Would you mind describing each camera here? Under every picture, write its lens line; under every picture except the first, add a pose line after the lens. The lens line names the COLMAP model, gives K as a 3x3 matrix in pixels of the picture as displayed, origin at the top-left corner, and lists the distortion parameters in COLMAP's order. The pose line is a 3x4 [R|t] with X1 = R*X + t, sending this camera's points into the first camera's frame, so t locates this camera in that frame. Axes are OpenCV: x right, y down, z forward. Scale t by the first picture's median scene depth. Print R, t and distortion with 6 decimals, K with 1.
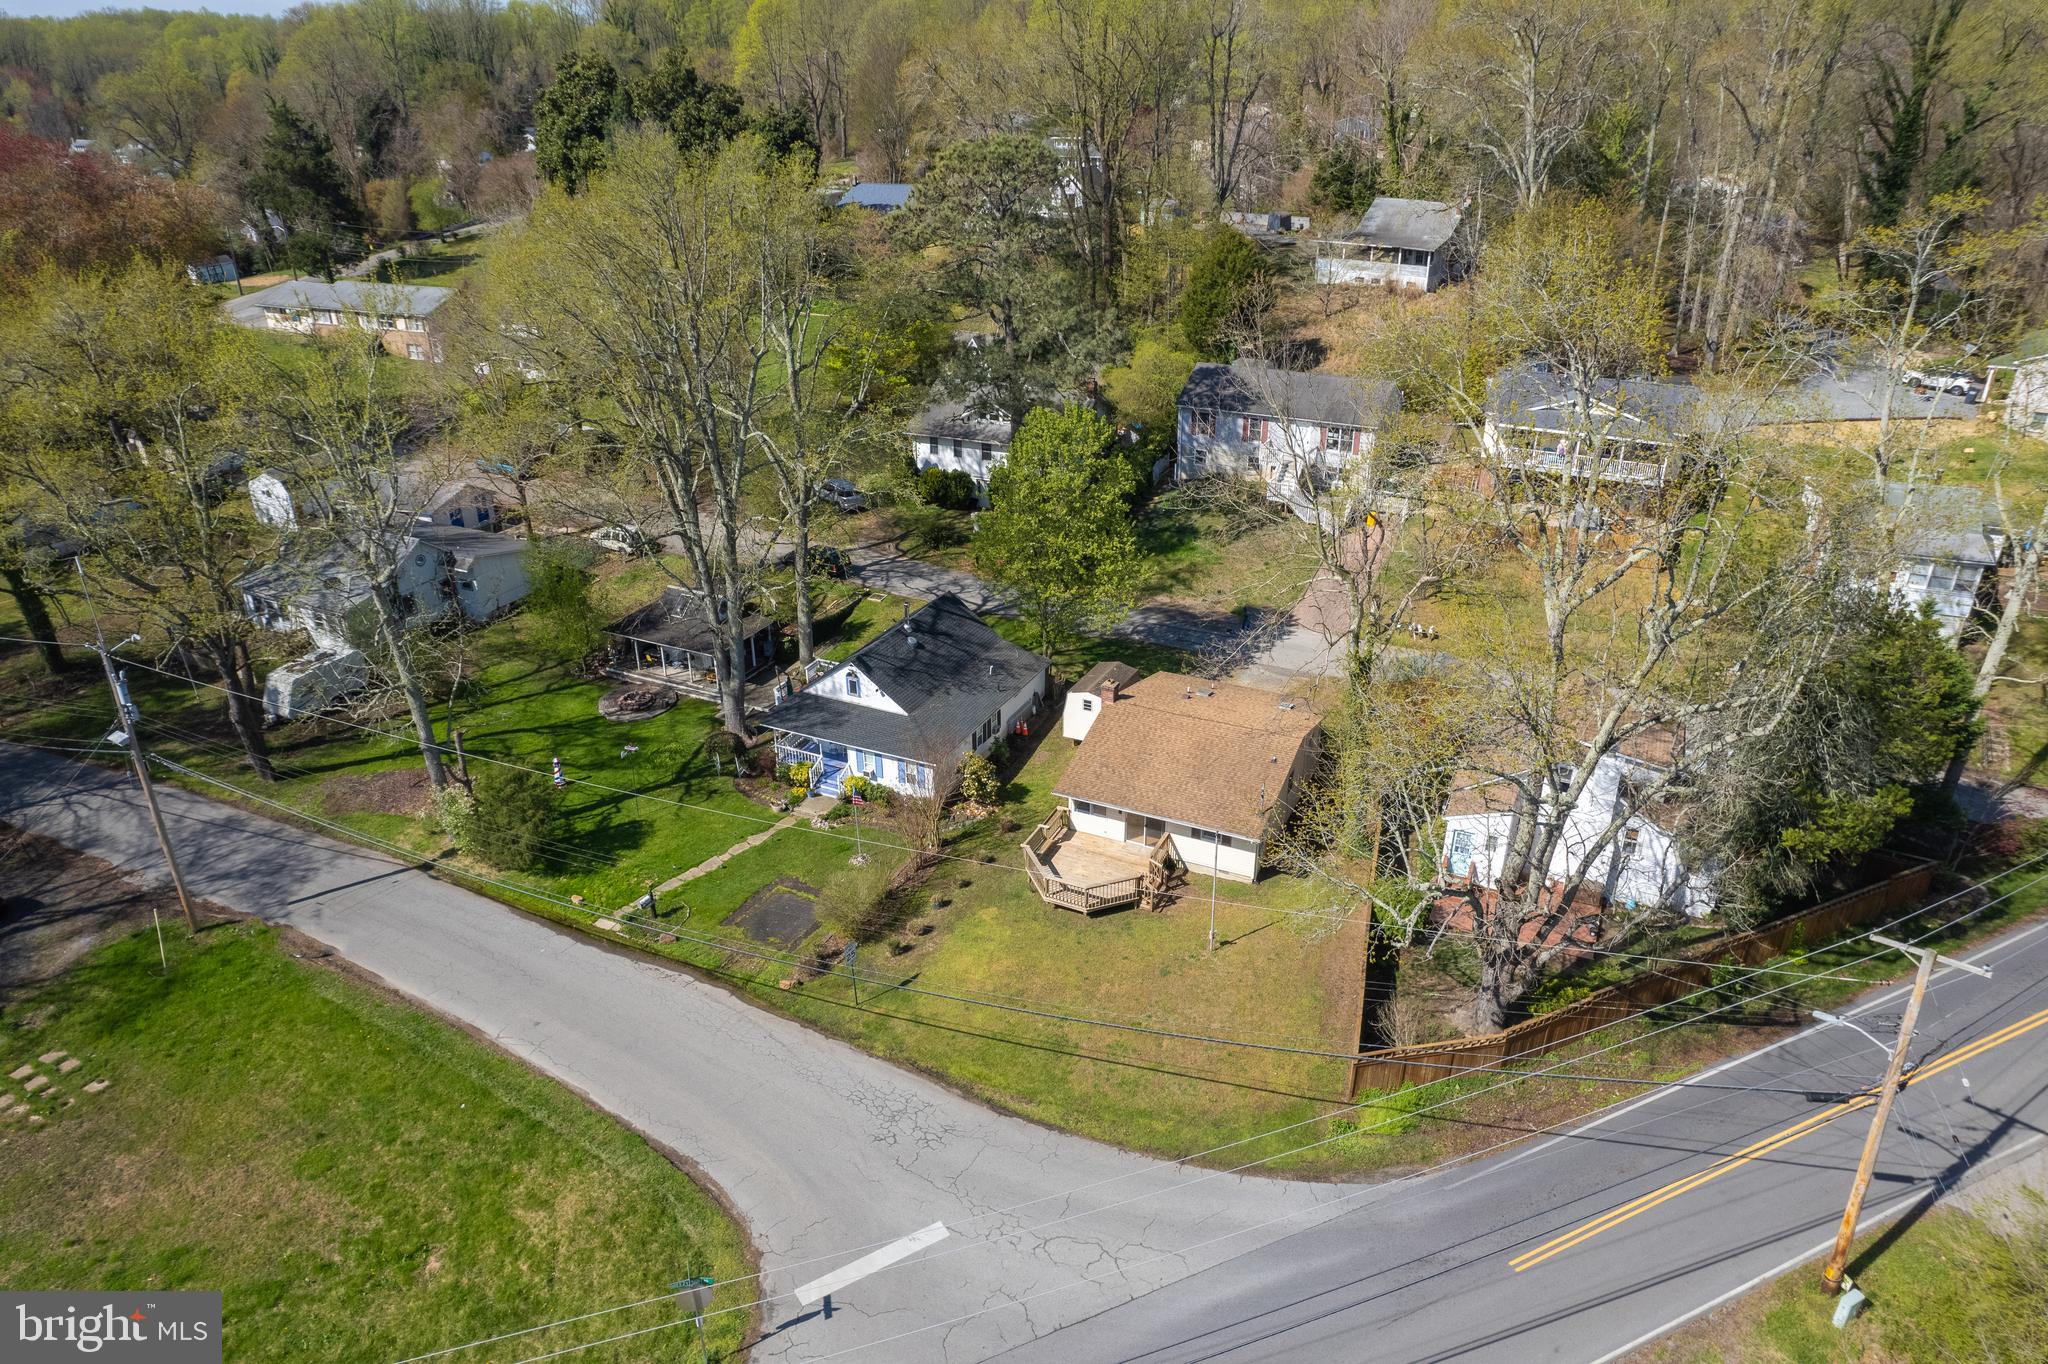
lens RADIAL K [[1308.4, 0, 1027.9], [0, 1308.4, 687.3], [0, 0, 1]] dist [-0.077182, 0.069891]
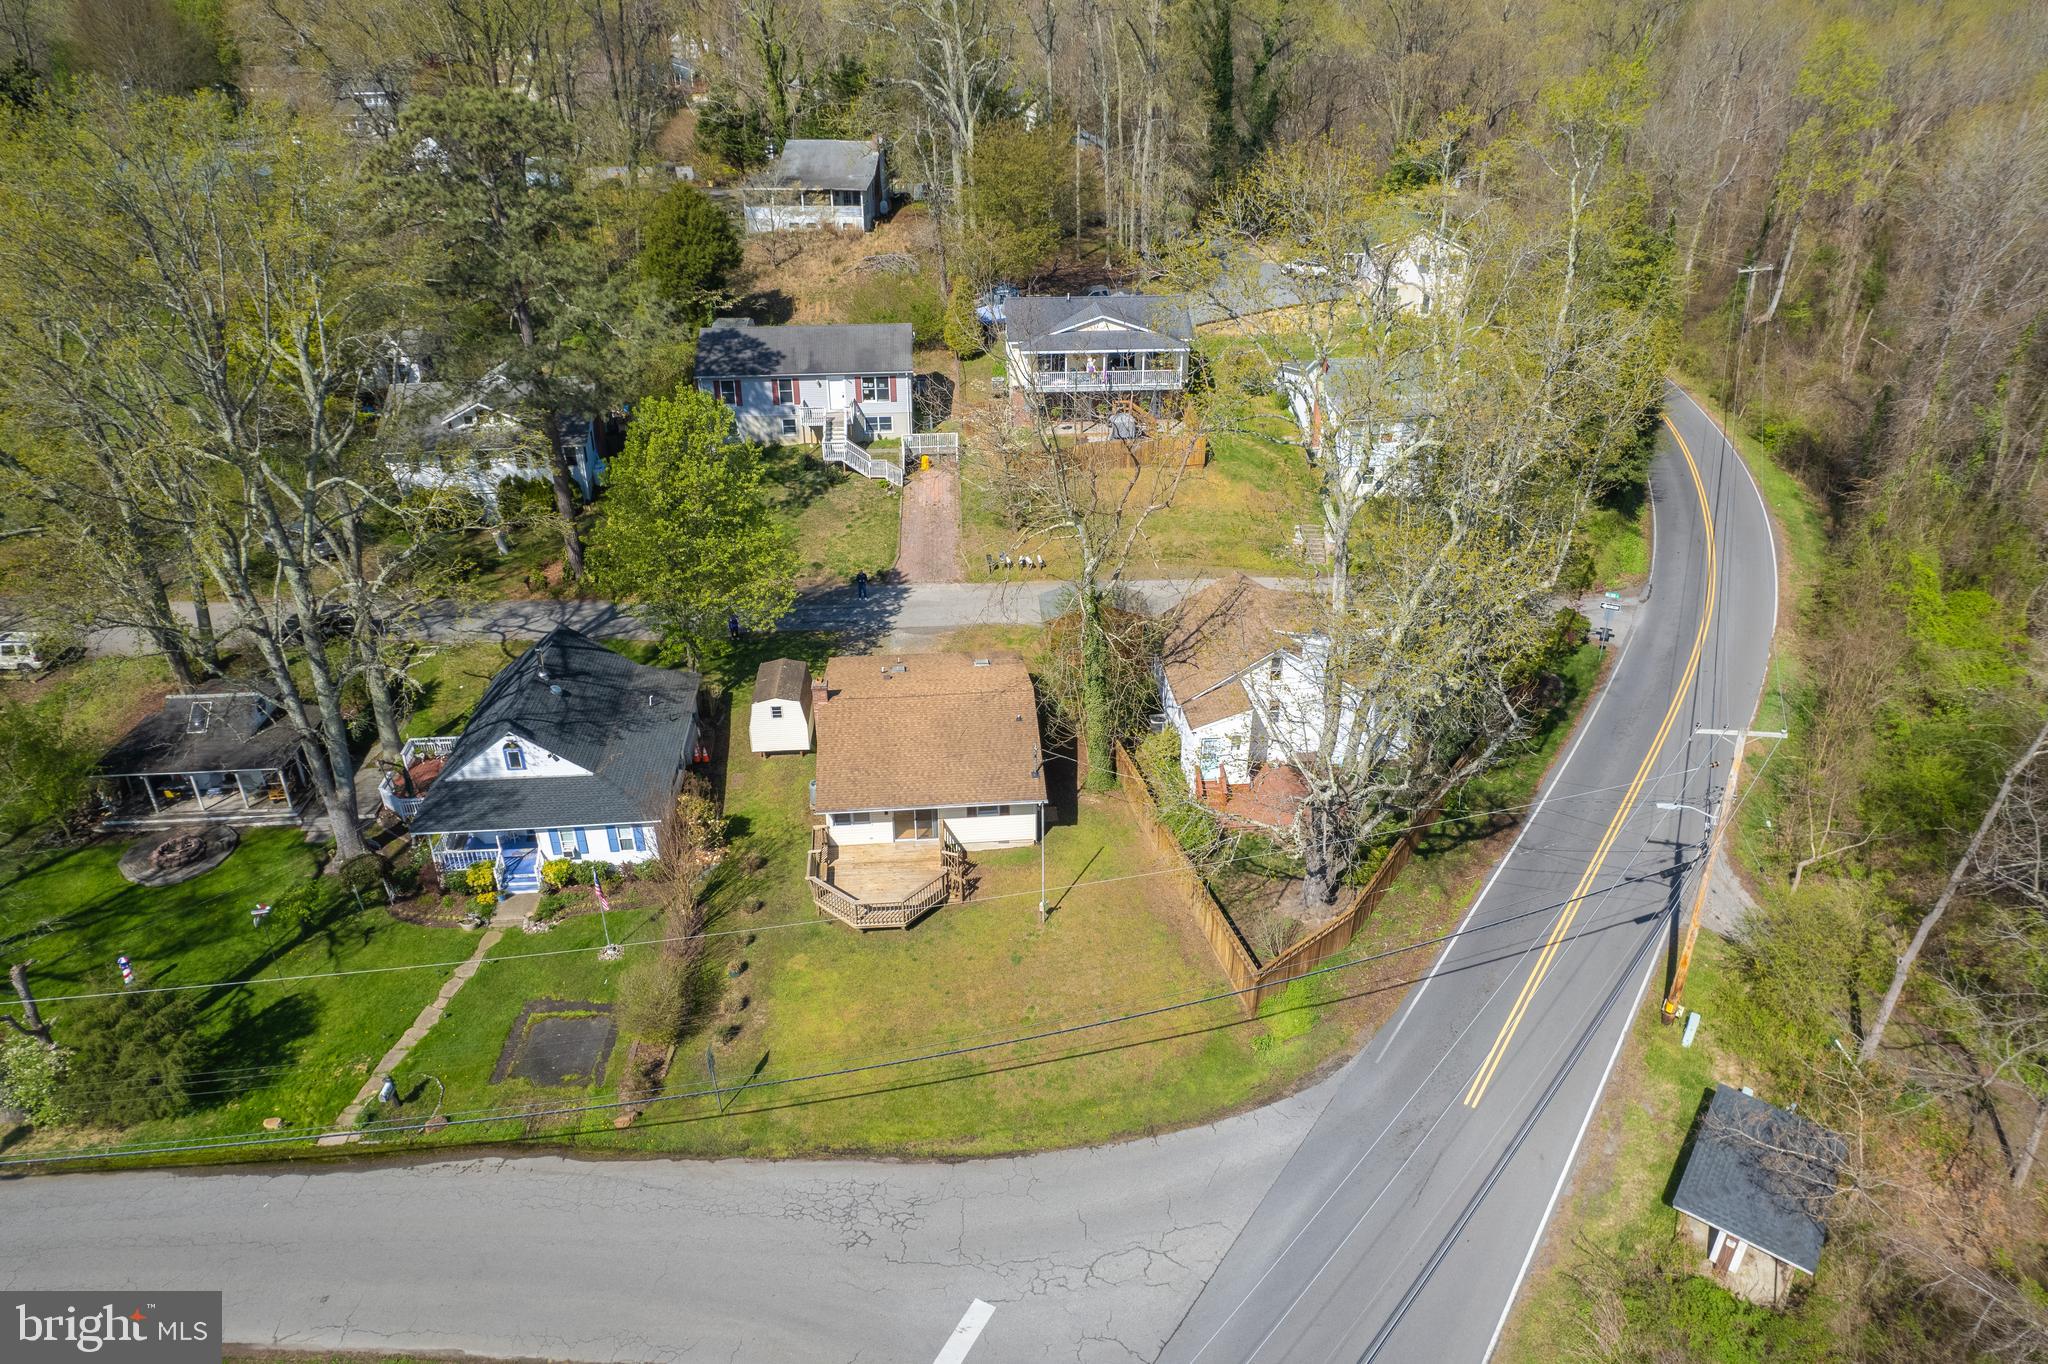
lens RADIAL K [[1308.4, 0, 1027.9], [0, 1308.4, 687.3], [0, 0, 1]] dist [-0.077182, 0.069891]
pose [[0.859086, -0.236745, 0.453787, -0.218425], [0.219825, 0.971324, 0.090587, -0.048252], [-0.462221, 0.021932, 0.886494, 0.110758]]
